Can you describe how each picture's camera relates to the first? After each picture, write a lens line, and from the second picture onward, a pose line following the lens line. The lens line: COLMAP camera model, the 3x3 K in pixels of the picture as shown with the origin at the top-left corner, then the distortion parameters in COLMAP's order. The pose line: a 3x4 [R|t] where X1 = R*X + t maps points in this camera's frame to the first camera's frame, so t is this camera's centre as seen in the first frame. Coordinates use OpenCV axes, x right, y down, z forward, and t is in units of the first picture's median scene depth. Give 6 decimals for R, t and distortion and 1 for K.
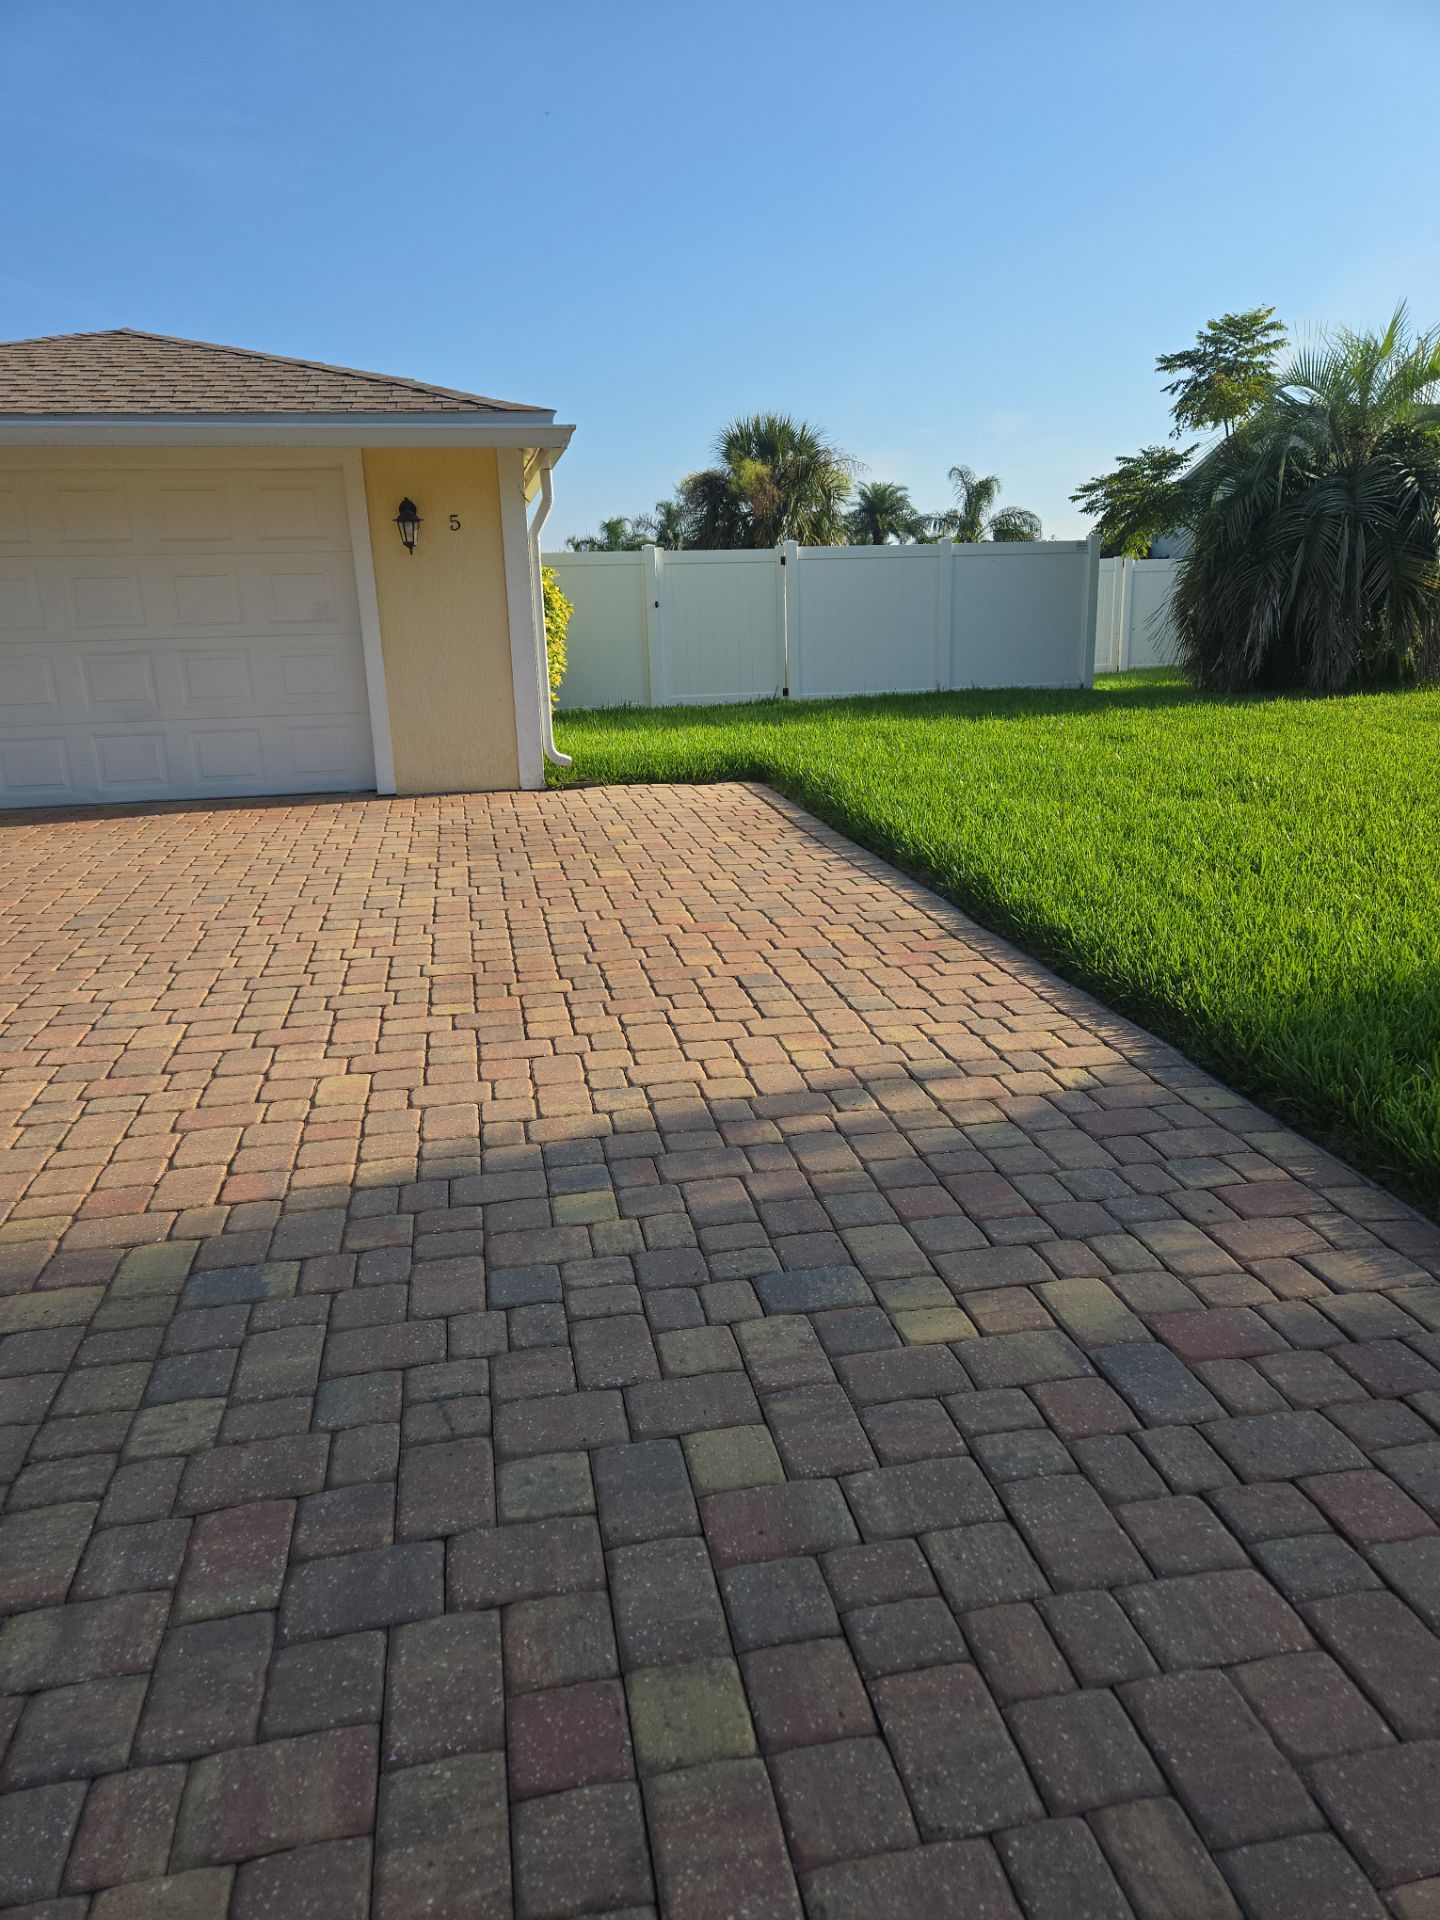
lens RADIAL K [[1276.2, 0, 714.9], [0, 1276.2, 956.7], [0, 0, 1]] dist [0.080670, -0.057404]
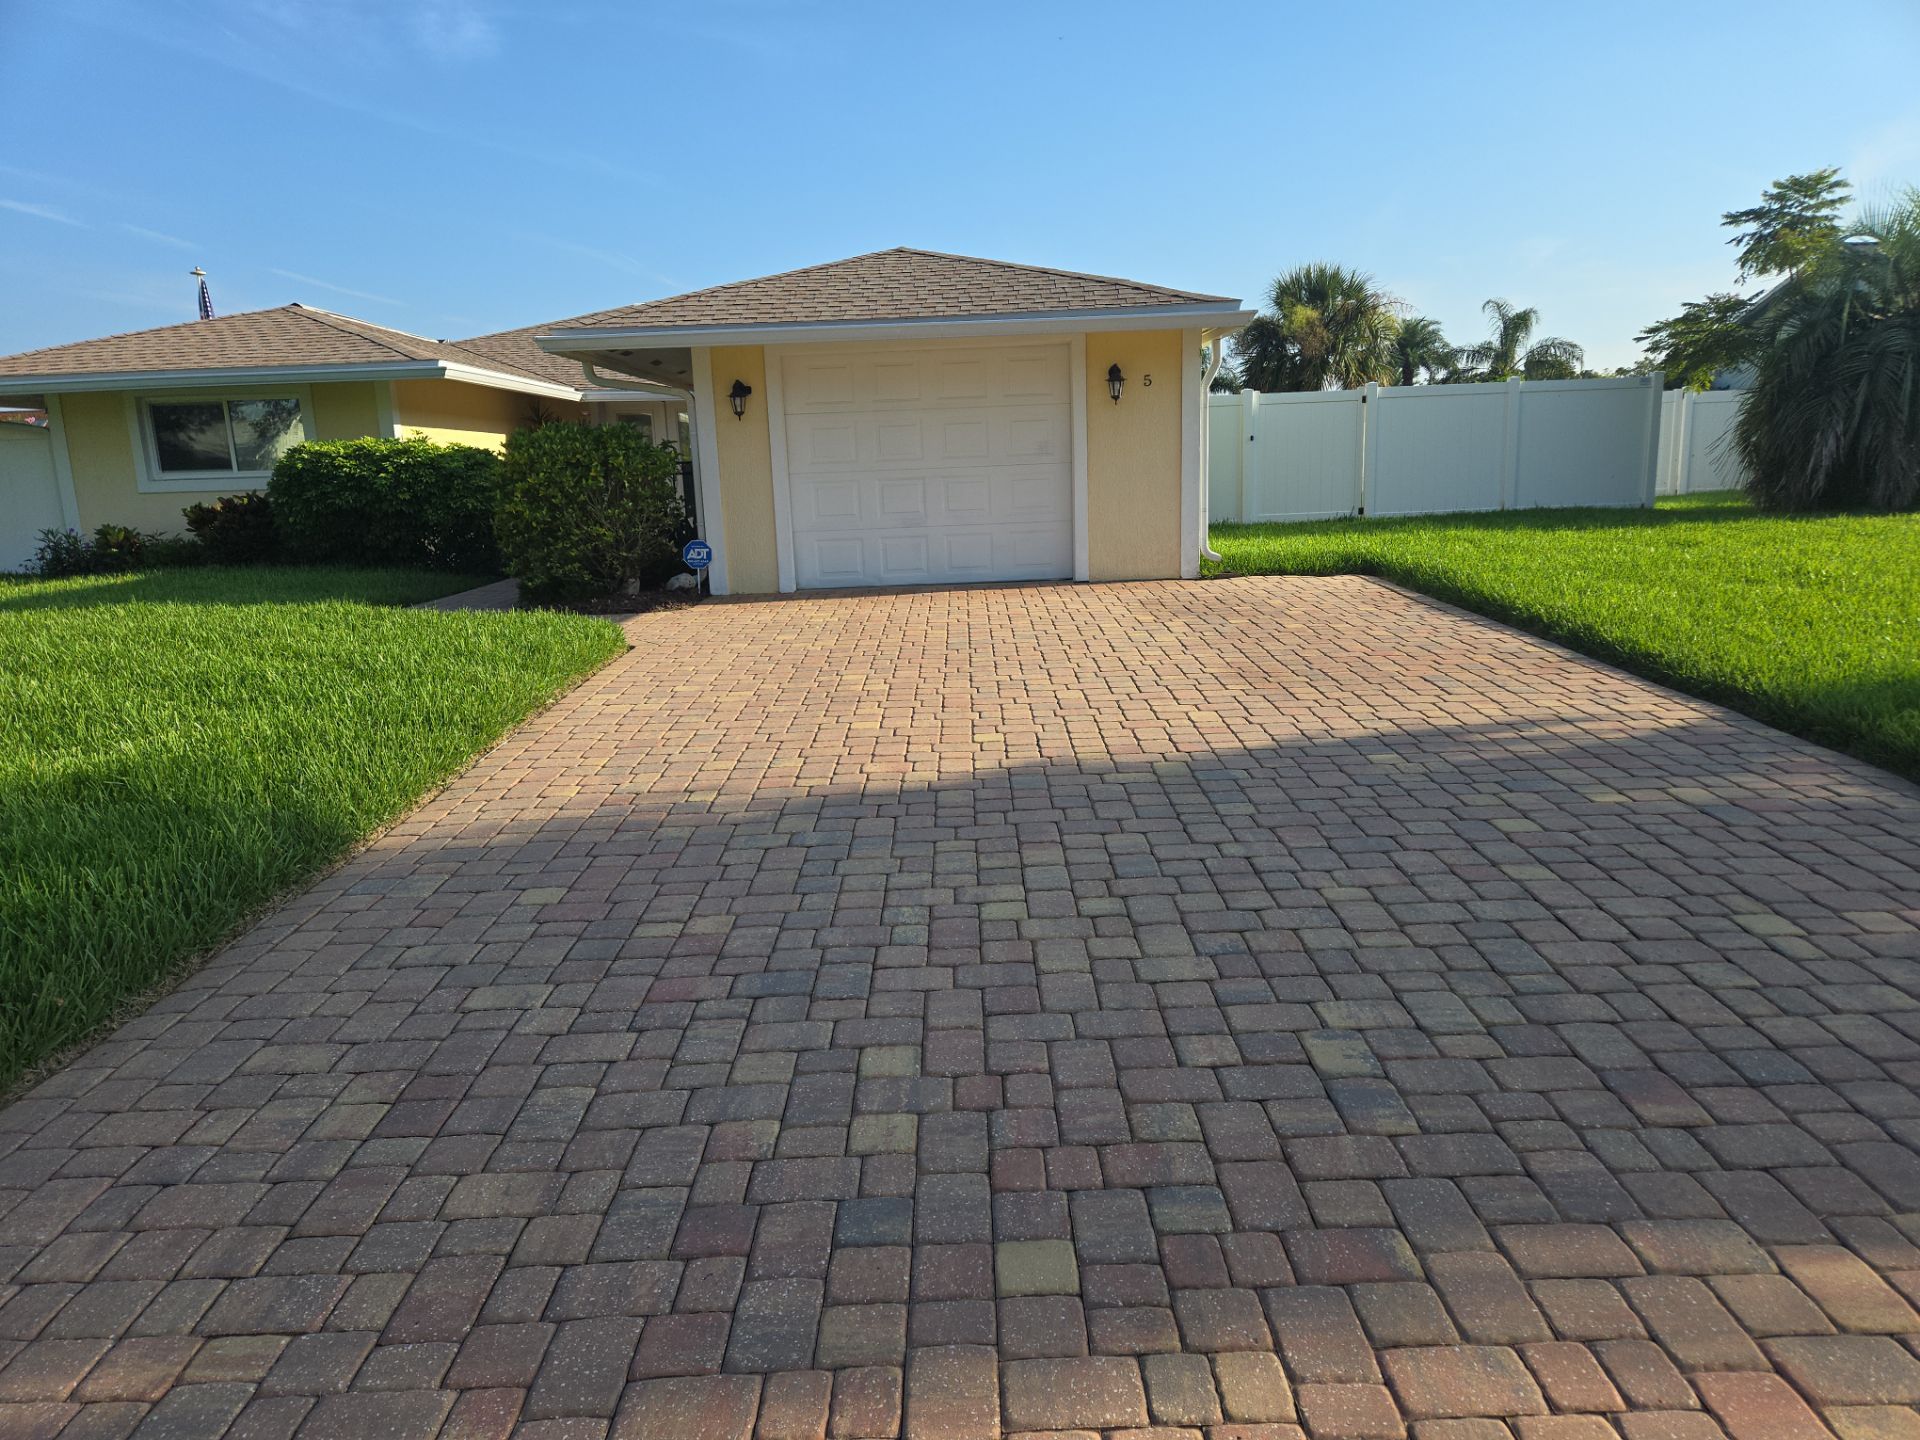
lens RADIAL K [[1276.2, 0, 964.9], [0, 1276.2, 722.5], [0, 0, 1]] dist [0.080670, -0.057404]
pose [[0.981967, 0.033201, -0.186115, -0.131728], [-0.042663, 0.997980, -0.047065, 0.095591], [0.184177, 0.054157, 0.981400, -0.346099]]
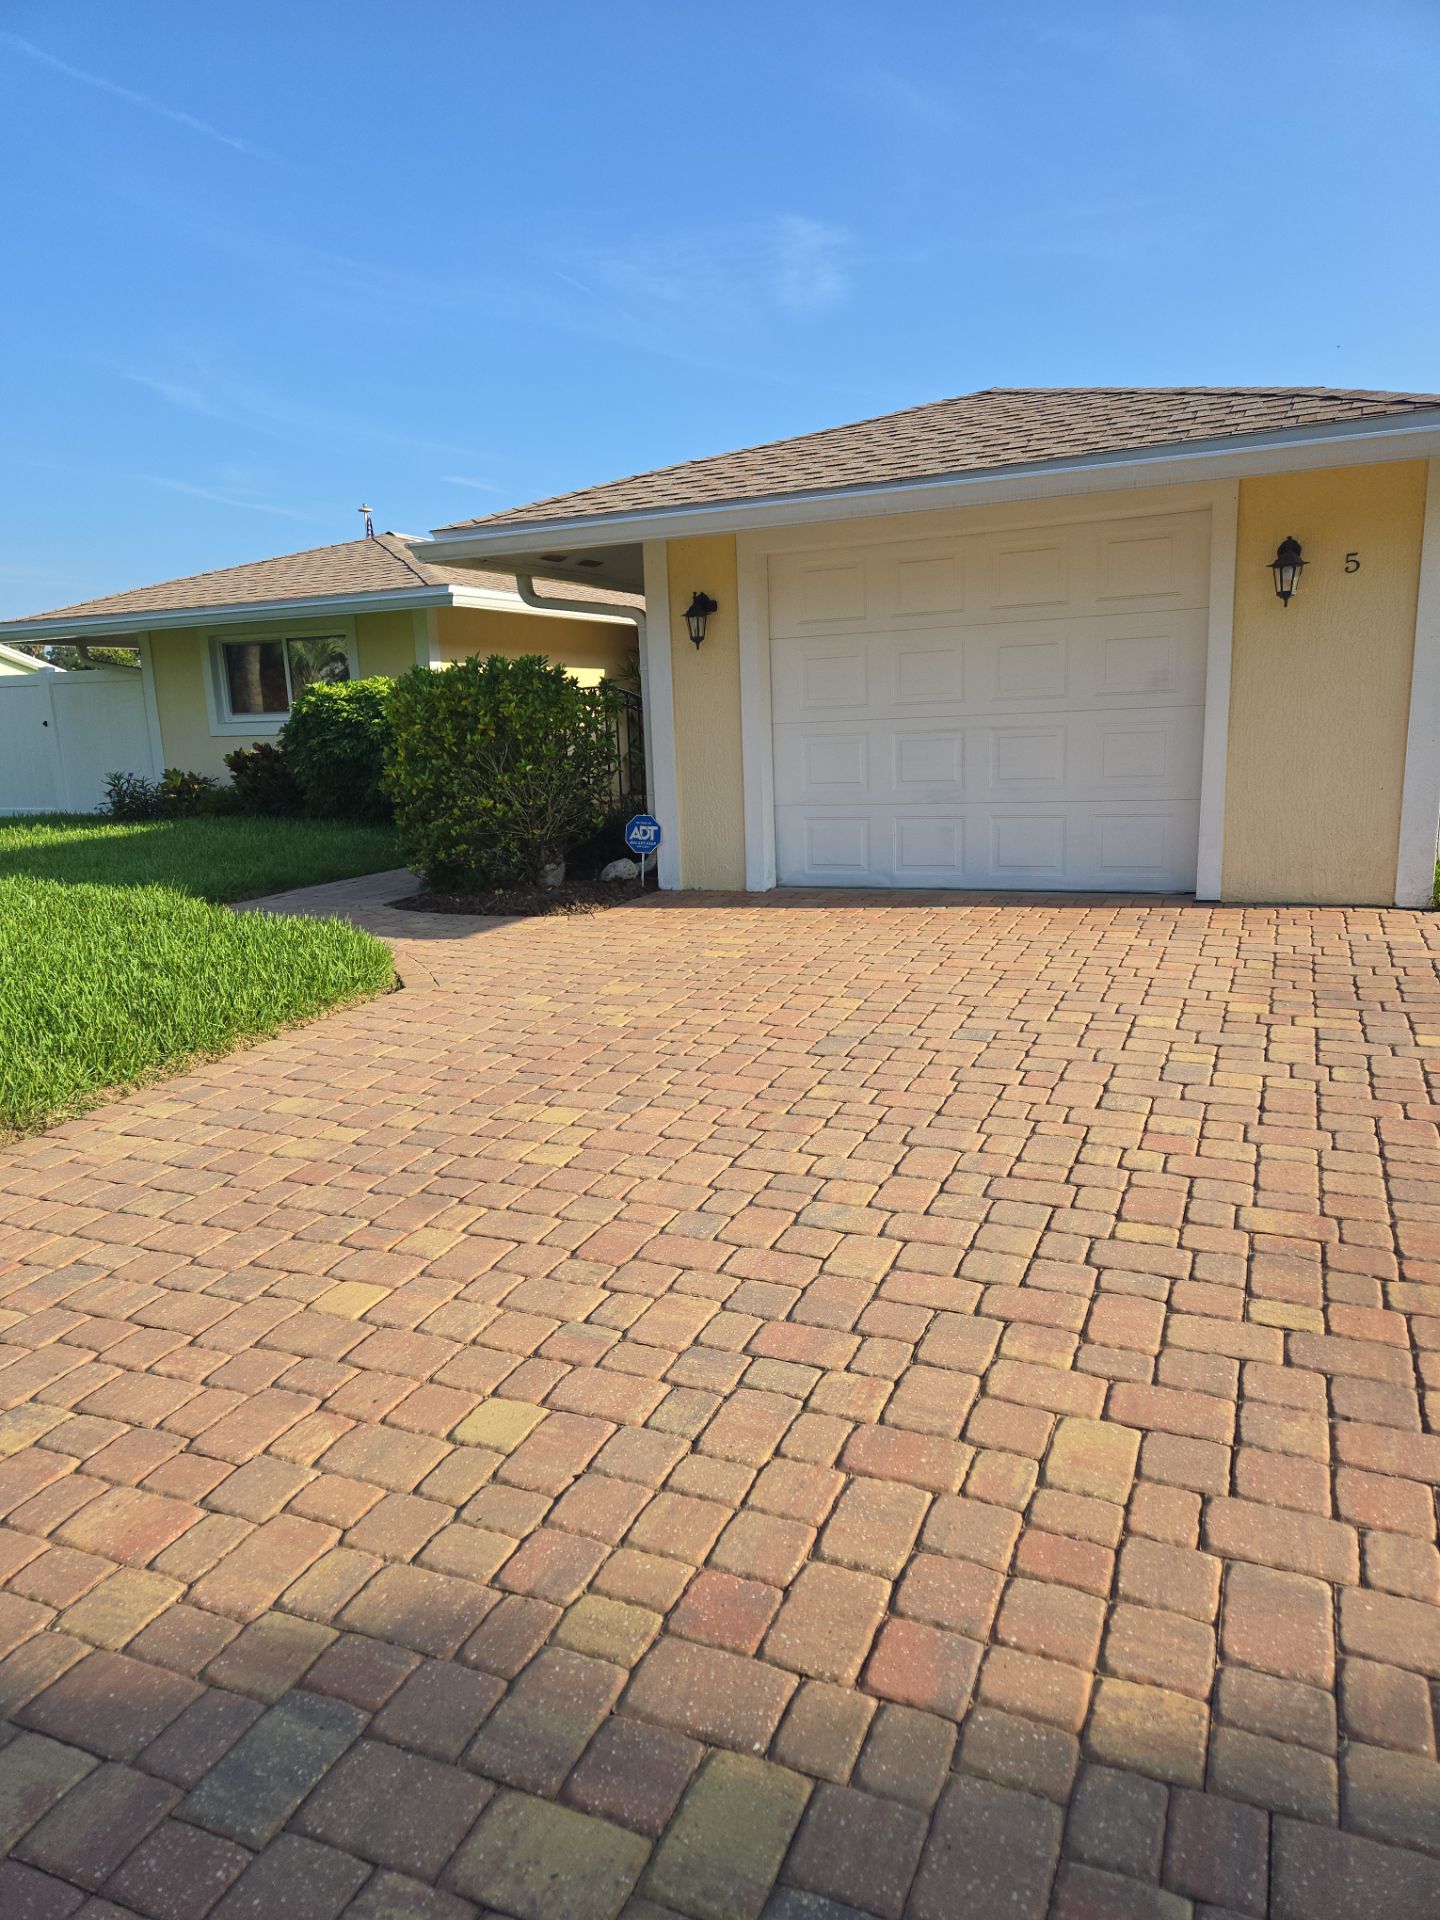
lens RADIAL K [[1276.2, 0, 714.9], [0, 1276.2, 956.7], [0, 0, 1]] dist [0.080670, -0.057404]
pose [[0.820071, 0.109537, -0.561680, -0.052615], [-0.134053, 0.990971, -0.002467, -0.051170], [0.556339, 0.077318, 0.827351, 0.167093]]
